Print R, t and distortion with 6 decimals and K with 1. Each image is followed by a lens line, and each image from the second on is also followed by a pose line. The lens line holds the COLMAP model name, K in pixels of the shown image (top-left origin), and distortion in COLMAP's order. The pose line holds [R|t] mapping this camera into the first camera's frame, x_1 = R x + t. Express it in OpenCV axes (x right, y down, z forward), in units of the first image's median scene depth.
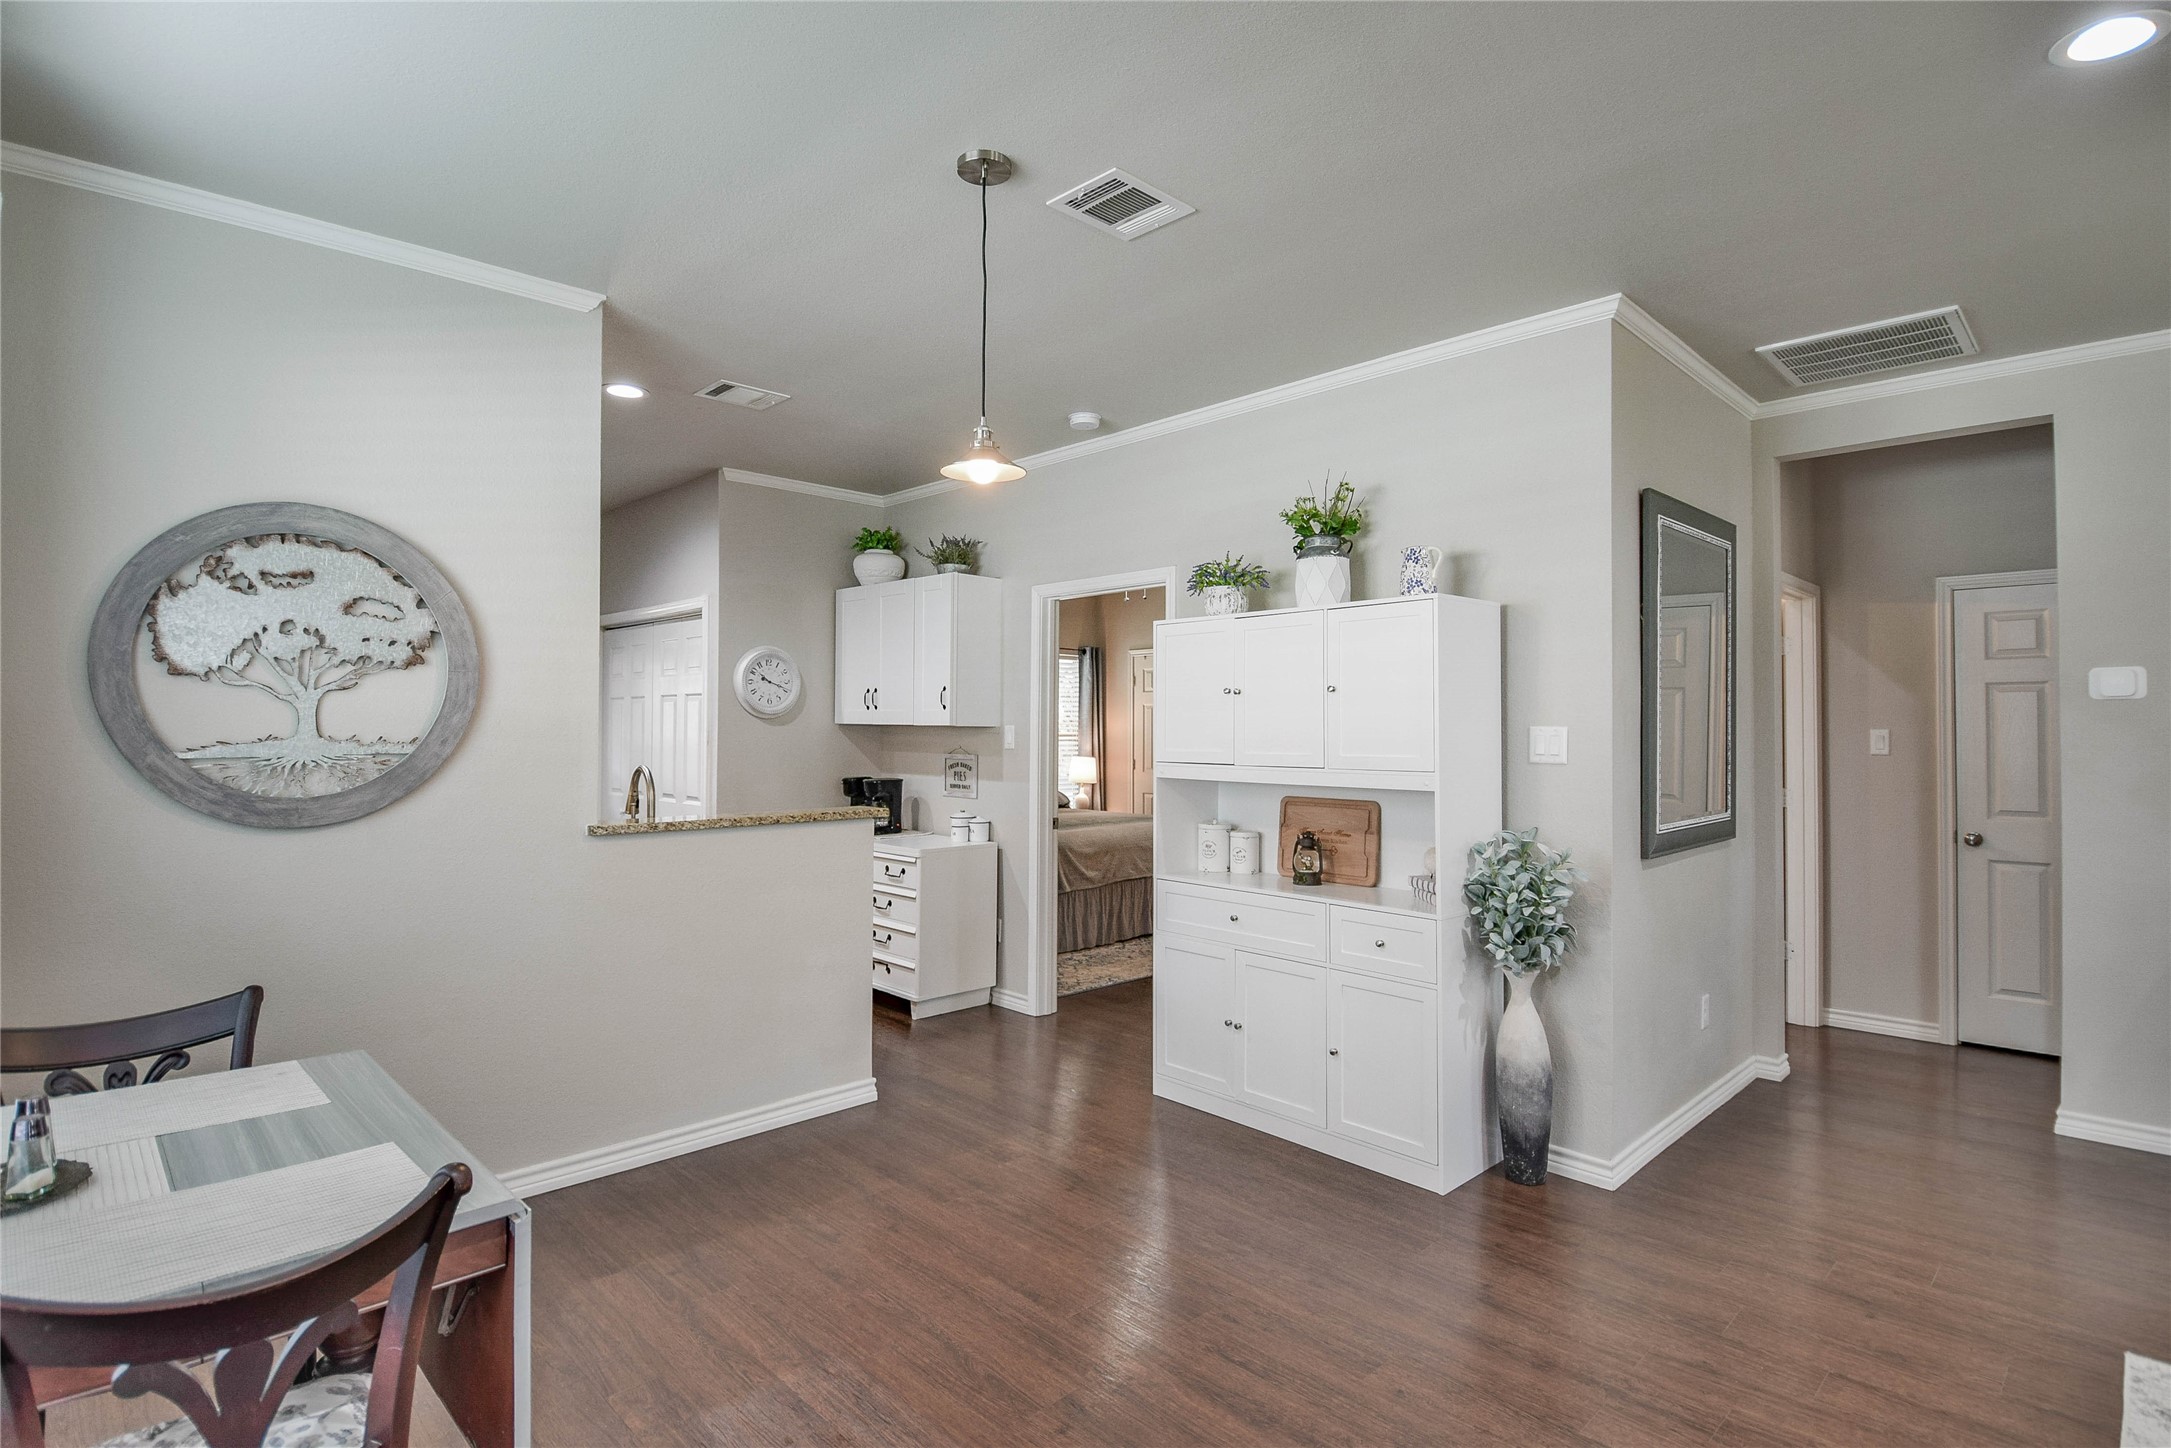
lens RADIAL K [[1067.5, 0, 1074.1], [0, 1067.5, 727.3], [0, 0, 1]] dist [0.018213, -0.029181]
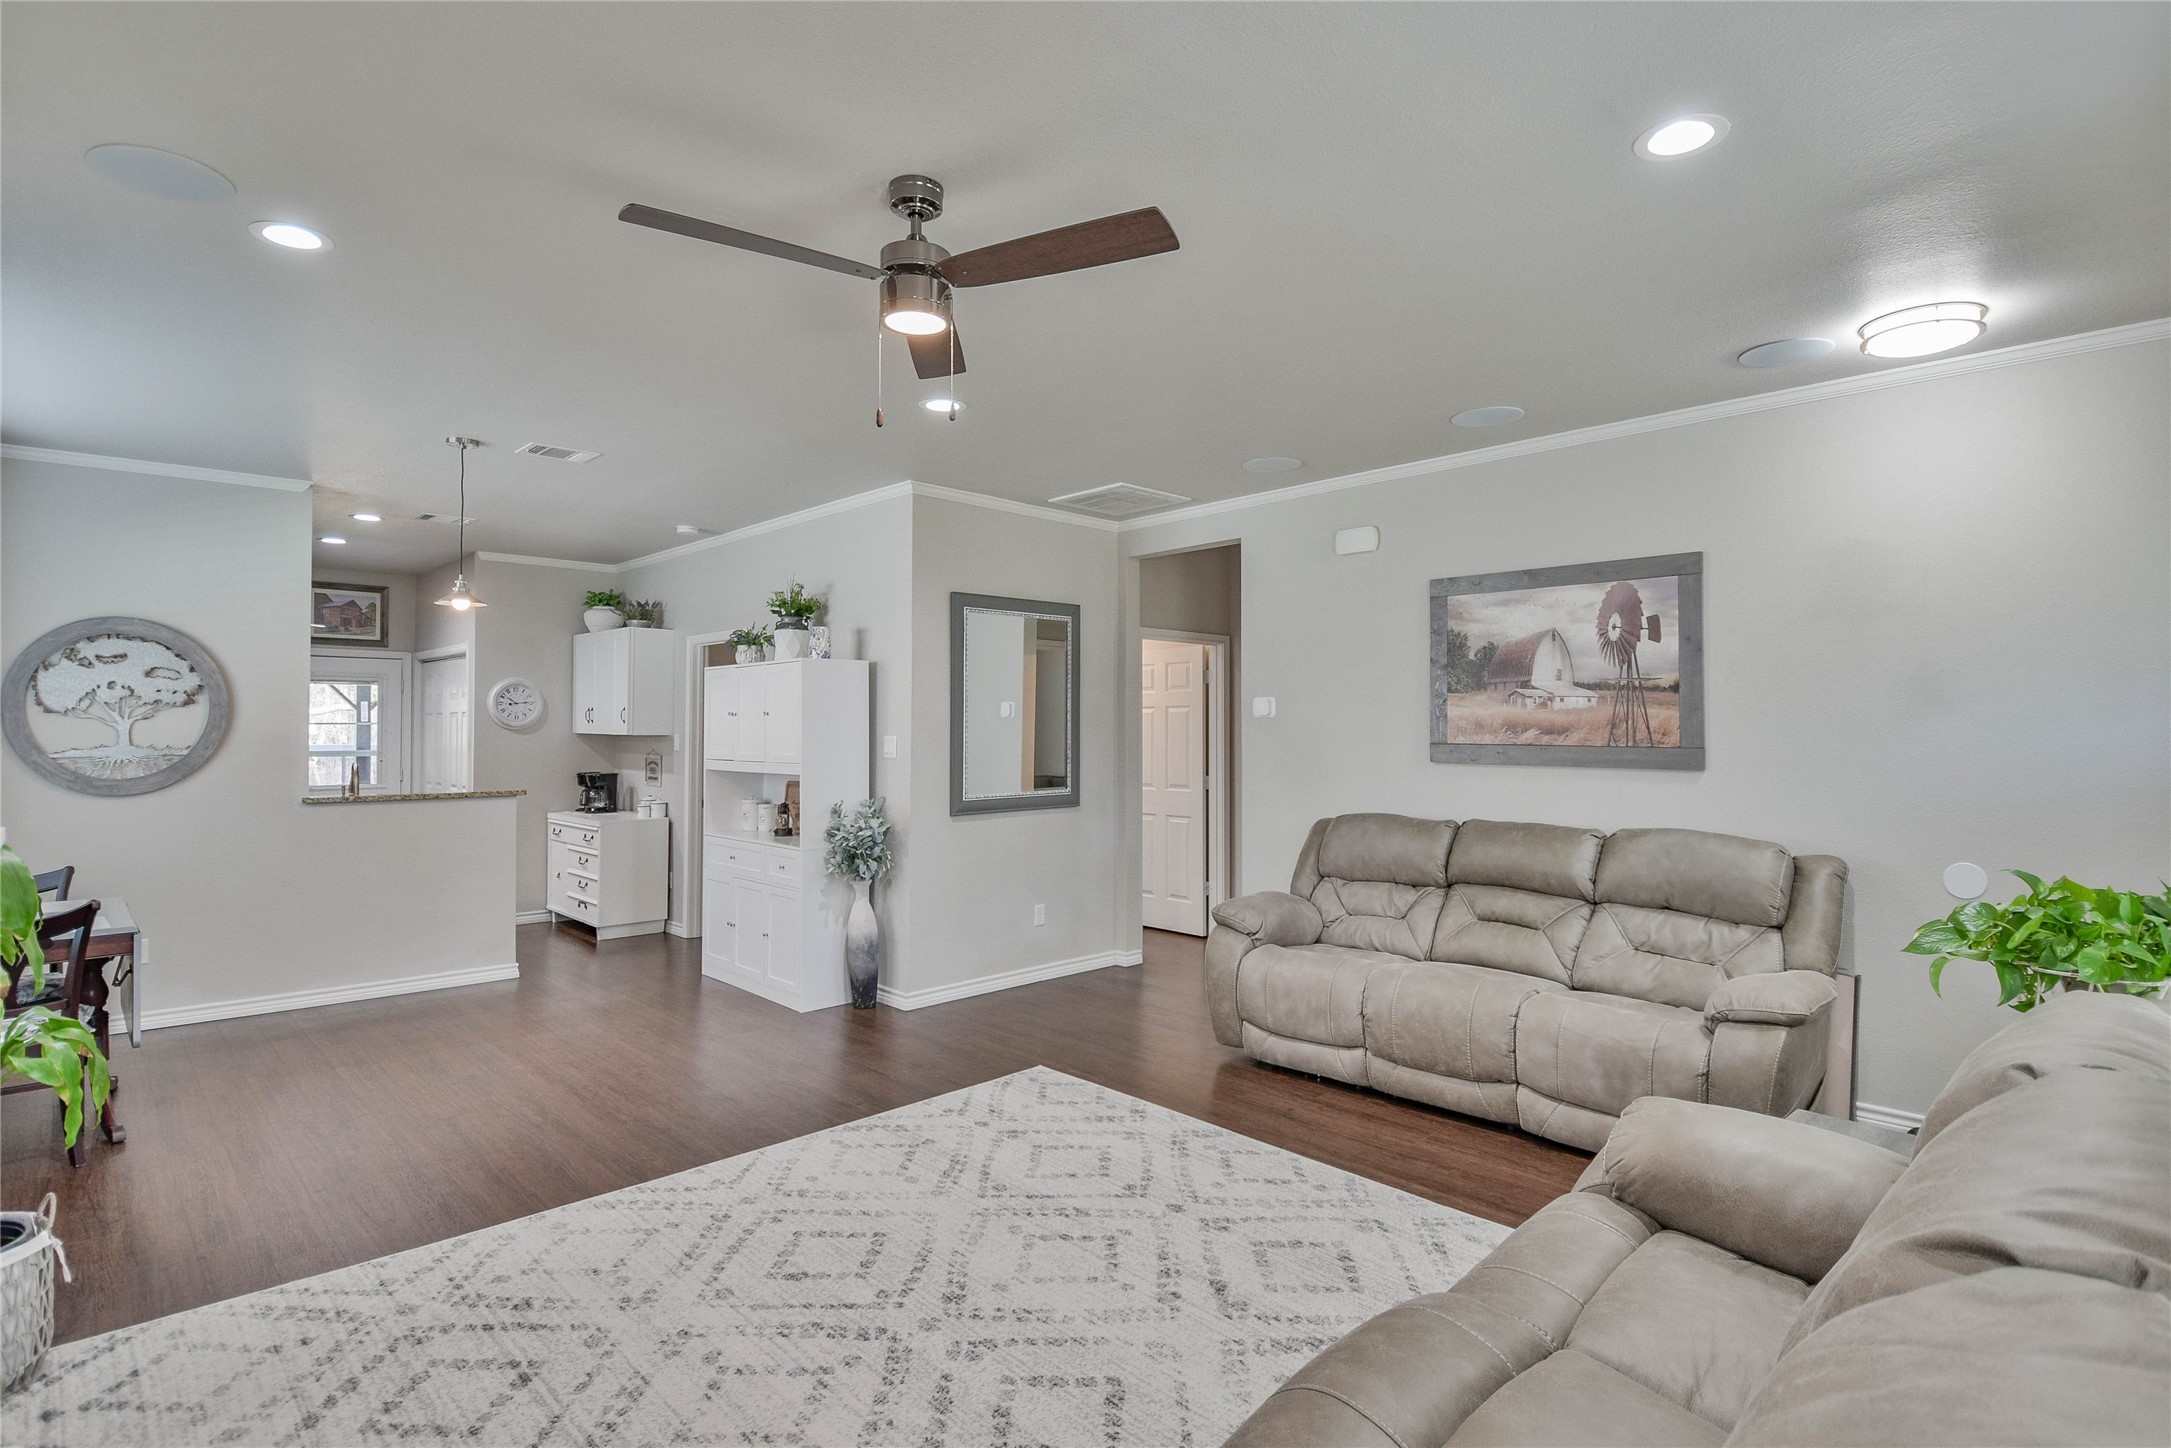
lens RADIAL K [[1067.5, 0, 1075.5], [0, 1067.5, 716.3], [0, 0, 1]] dist [0.018213, -0.029181]
pose [[0.999983, -0.004665, 0.003608, 0.742156], [0.004707, 0.999921, -0.011659, -0.010114], [-0.003553, 0.011676, 0.999926, -0.671089]]
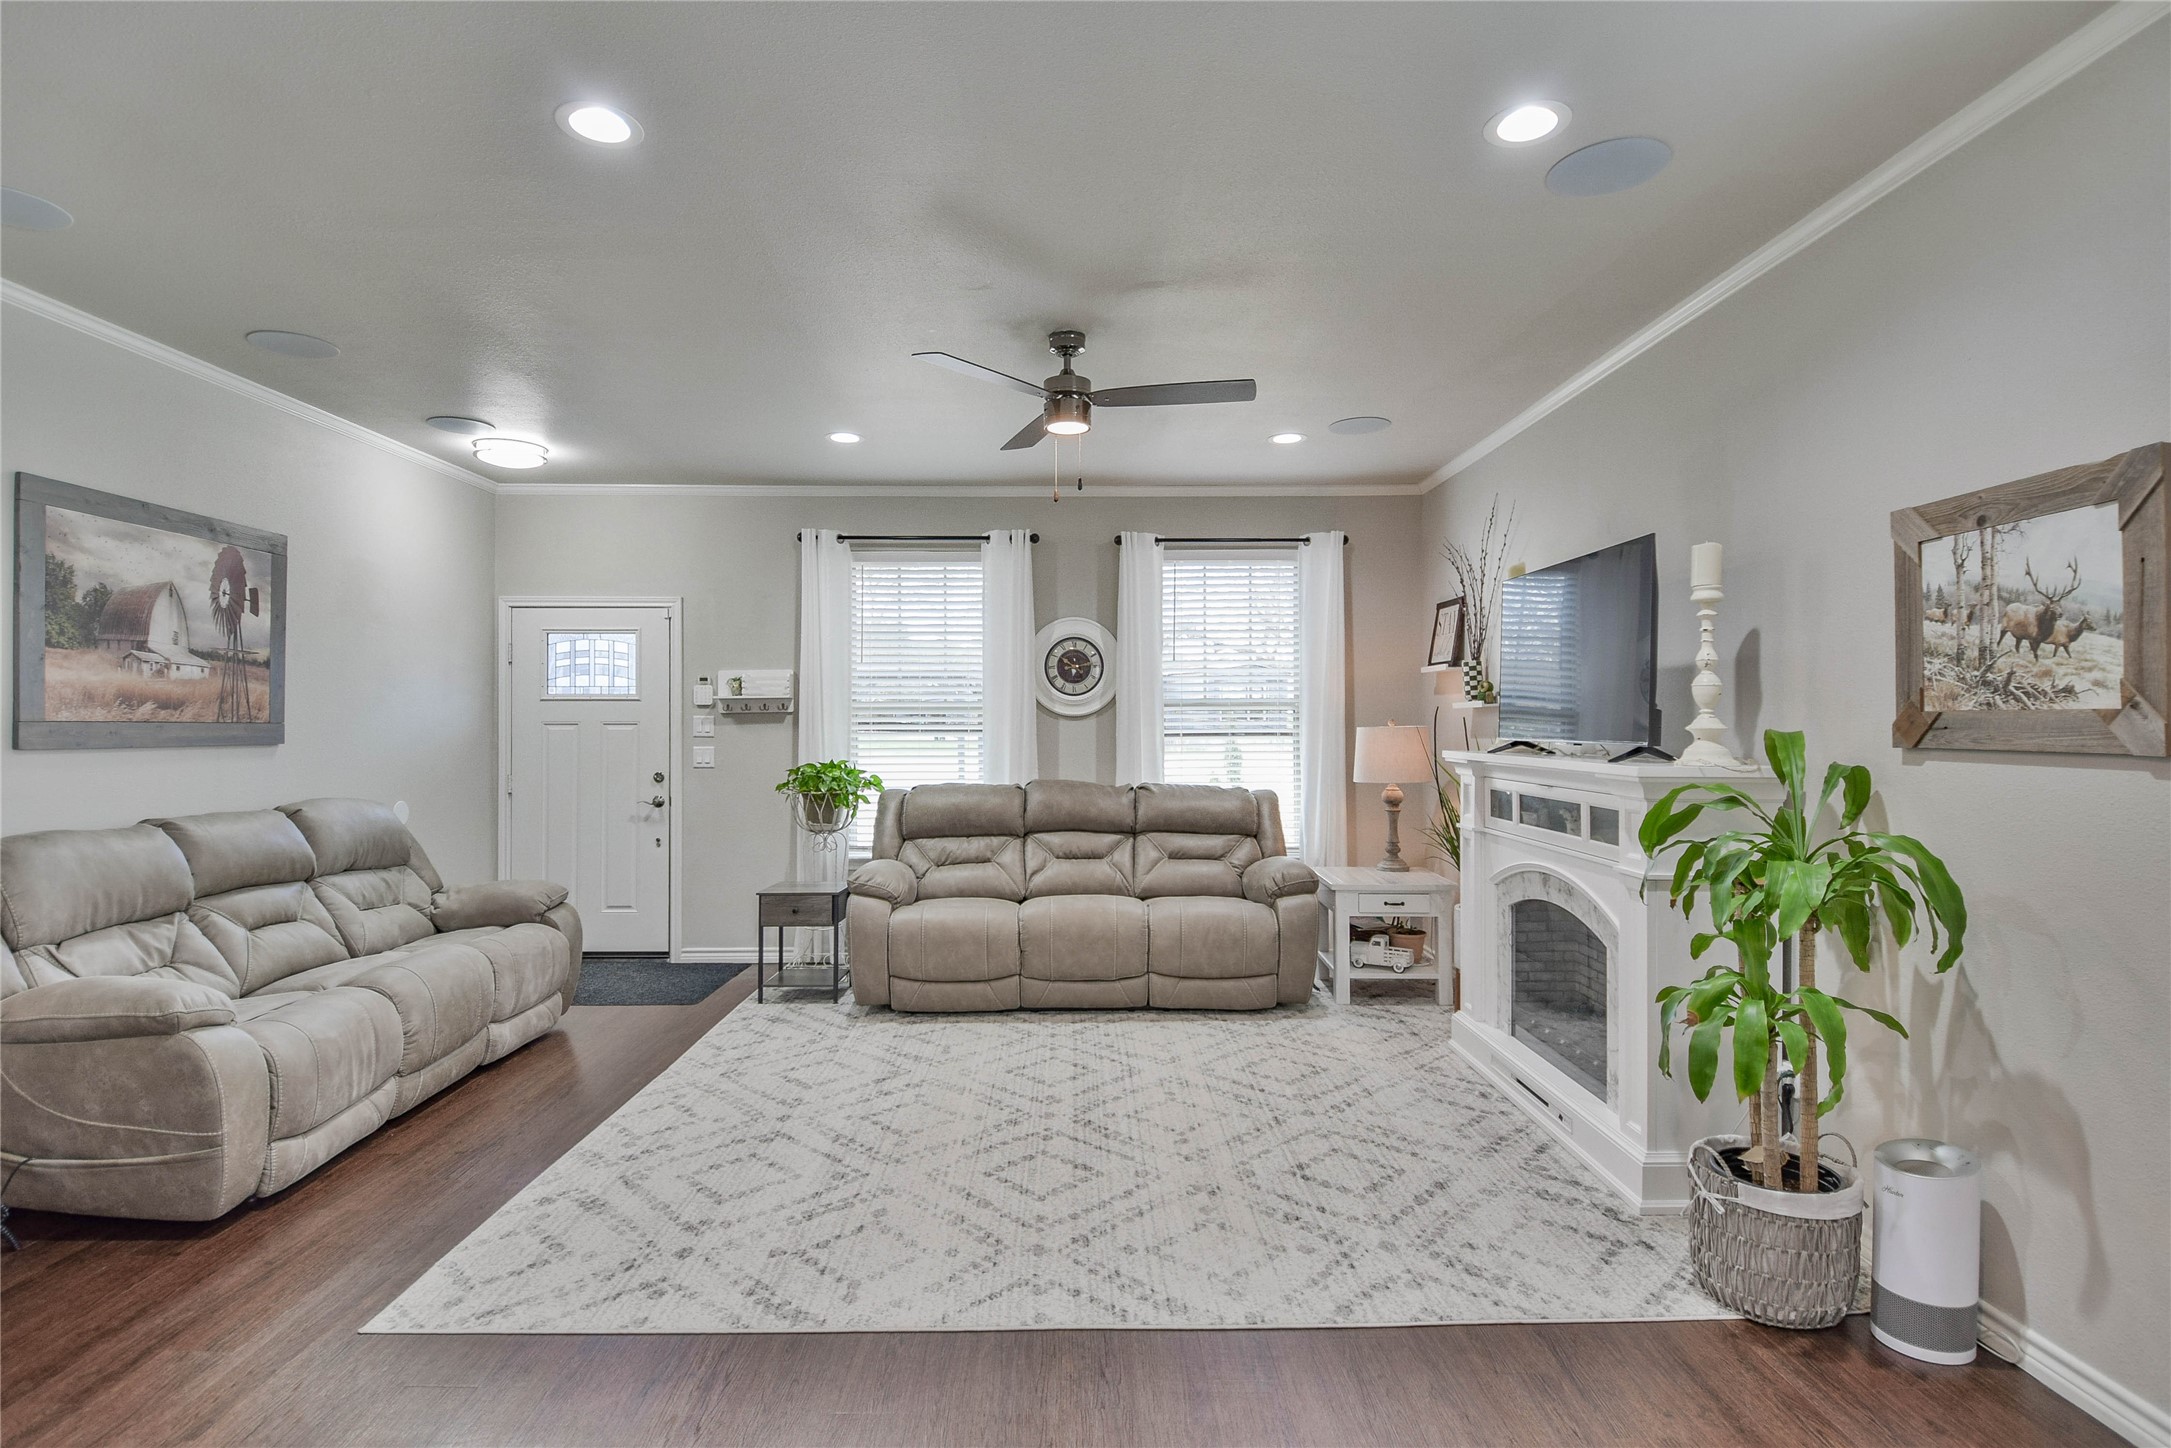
lens RADIAL K [[1067.5, 0, 1077.7], [0, 1067.5, 714.7], [0, 0, 1]] dist [0.018213, -0.029181]
pose [[-0.729819, -0.000912, 0.683639, -0.141132], [-0.002566, 0.999996, -0.001405, 0.005579], [-0.683635, -0.002780, -0.729819, 0.893682]]
